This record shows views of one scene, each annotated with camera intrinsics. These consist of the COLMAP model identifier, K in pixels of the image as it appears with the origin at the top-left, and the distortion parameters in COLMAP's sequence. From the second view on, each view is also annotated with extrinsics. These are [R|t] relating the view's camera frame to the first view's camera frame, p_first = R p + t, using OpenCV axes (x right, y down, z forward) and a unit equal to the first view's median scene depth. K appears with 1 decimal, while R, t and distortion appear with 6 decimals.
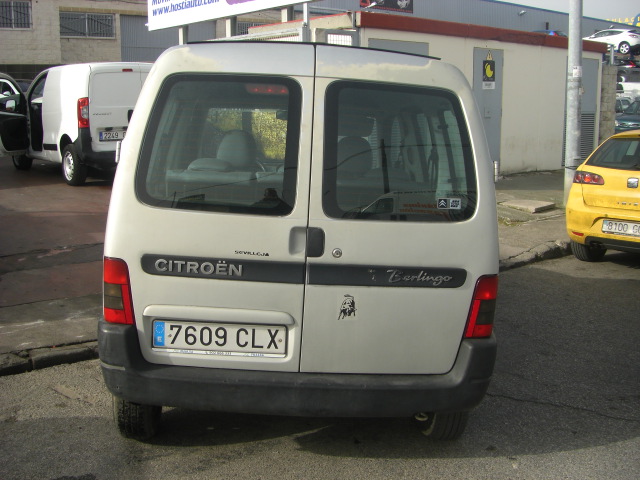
lens RADIAL K [[717.8, 0, 308.9], [0, 717.8, 238.9], [0, 0, 1]] dist [-0.191542, 0.147256]
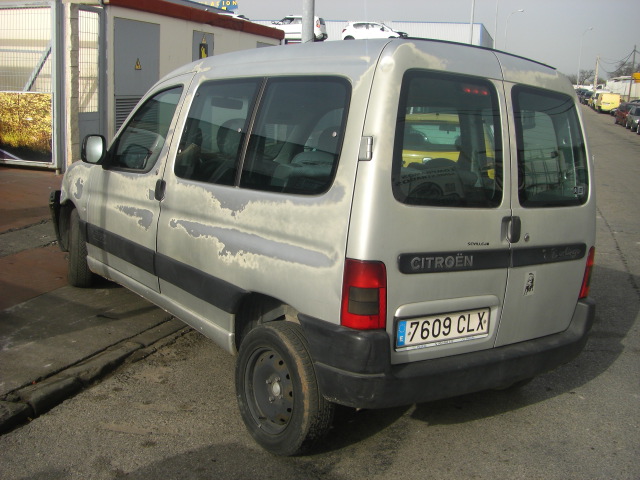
lens RADIAL K [[717.8, 0, 308.9], [0, 717.8, 238.9], [0, 0, 1]] dist [-0.191542, 0.147256]
pose [[0.838688, -0.077131, 0.539123, -0.842423], [0.060714, 0.996991, 0.048186, -0.052493], [-0.541218, -0.007681, 0.840848, 0.238429]]
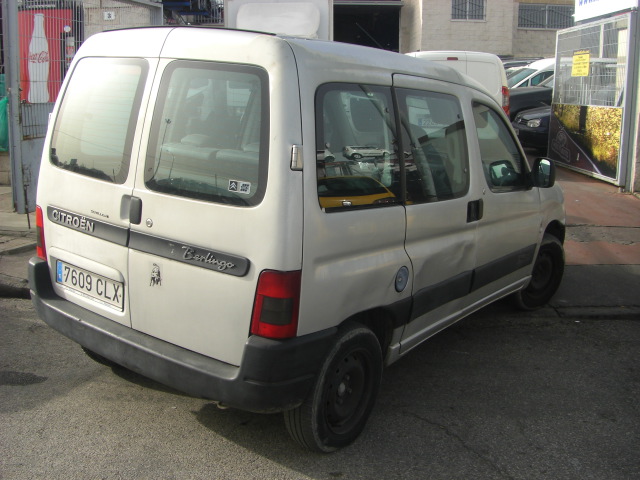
lens RADIAL K [[717.8, 0, 308.9], [0, 717.8, 238.9], [0, 0, 1]] dist [-0.191542, 0.147256]
pose [[0.775156, 0.137599, -0.616603, 0.860448], [-0.131657, 0.989748, 0.055358, -0.045867], [0.617899, 0.038269, 0.785325, 0.312849]]
